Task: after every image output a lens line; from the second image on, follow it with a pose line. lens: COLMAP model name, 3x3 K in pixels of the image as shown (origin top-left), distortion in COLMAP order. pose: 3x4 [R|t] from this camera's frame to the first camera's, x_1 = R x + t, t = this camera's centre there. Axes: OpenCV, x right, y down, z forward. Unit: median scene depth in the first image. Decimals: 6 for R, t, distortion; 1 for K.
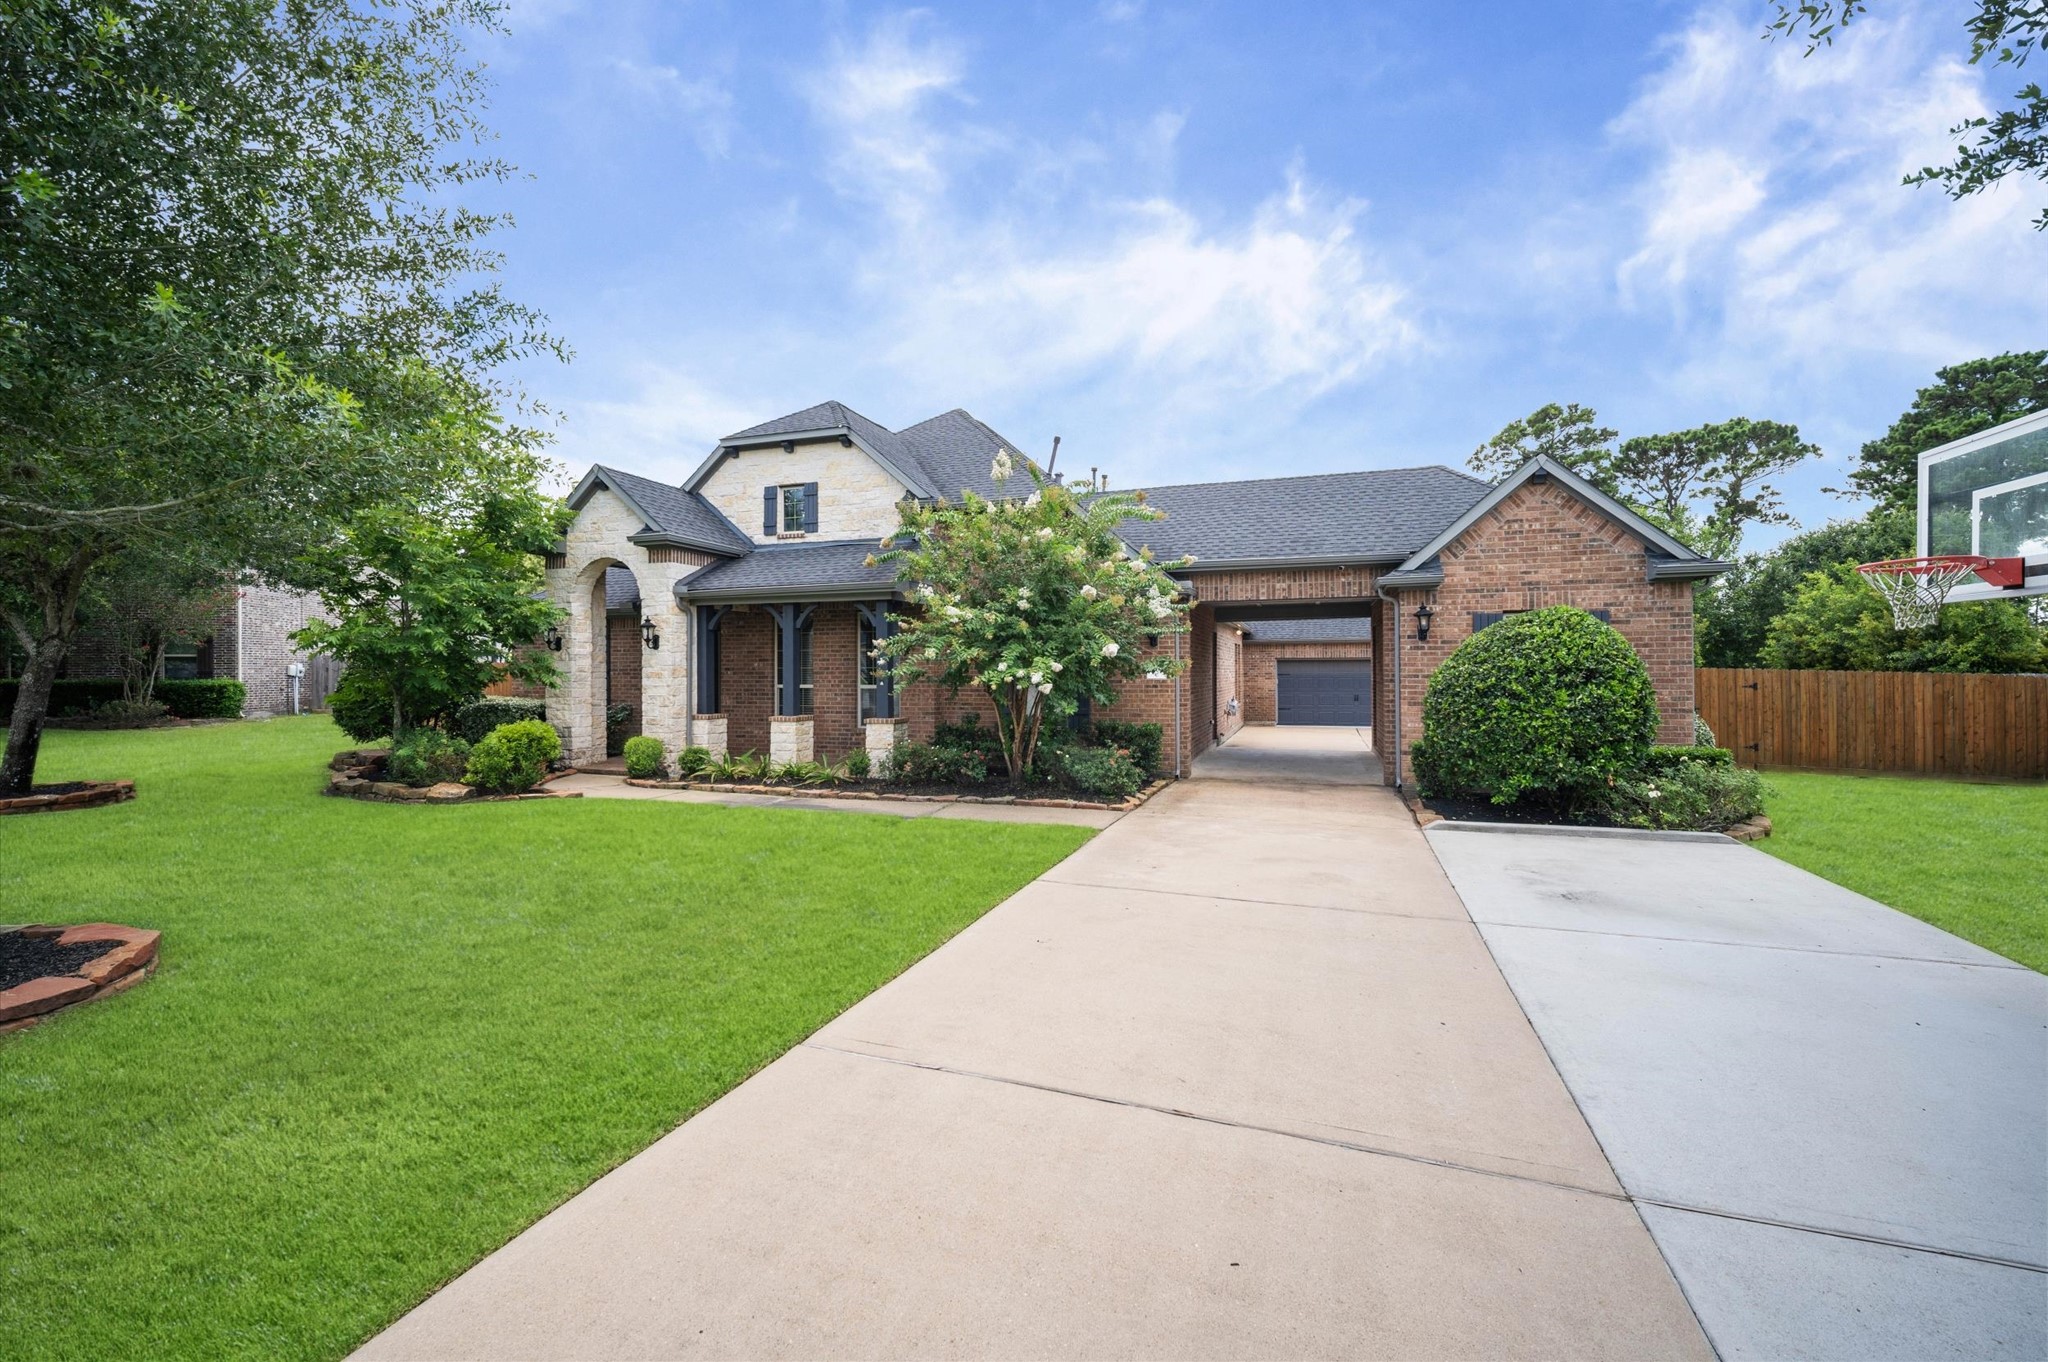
lens RADIAL K [[846.9, 0, 1032.7], [0, 846.9, 658.7], [0, 0, 1]] dist [-0.000122, 0.000067]
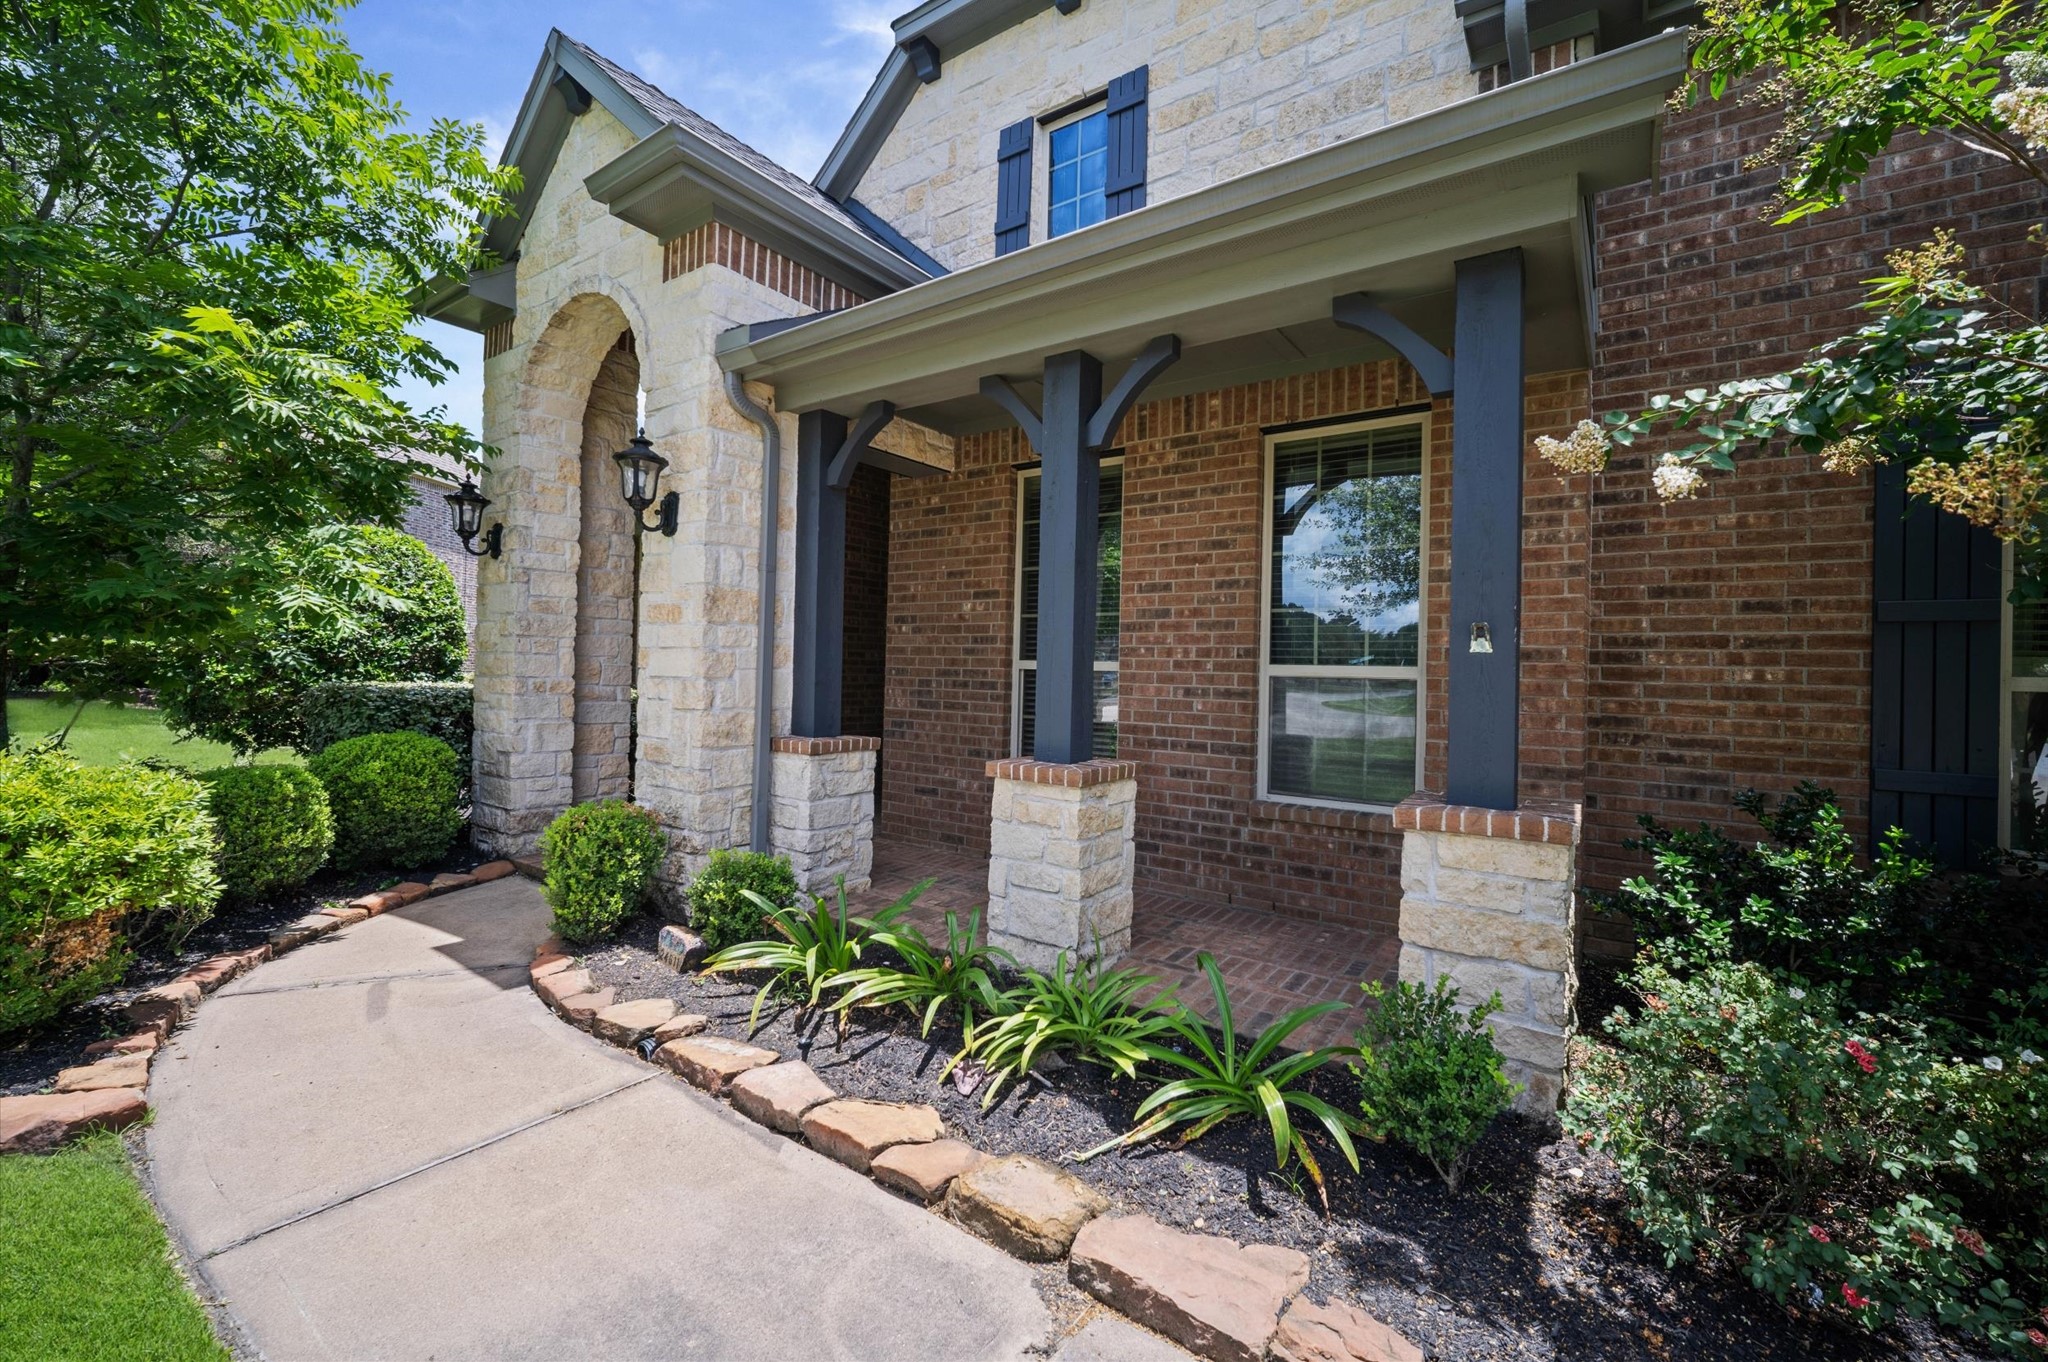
lens RADIAL K [[846.9, 0, 1015.8], [0, 846.9, 668.8], [0, 0, 1]] dist [-0.000122, 0.000067]
pose [[0.953551, 0.026136, -0.300096, -0.209855], [-0.024795, 0.999658, 0.008276, 0.033919], [0.300210, -0.000451, 0.953873, 0.705280]]
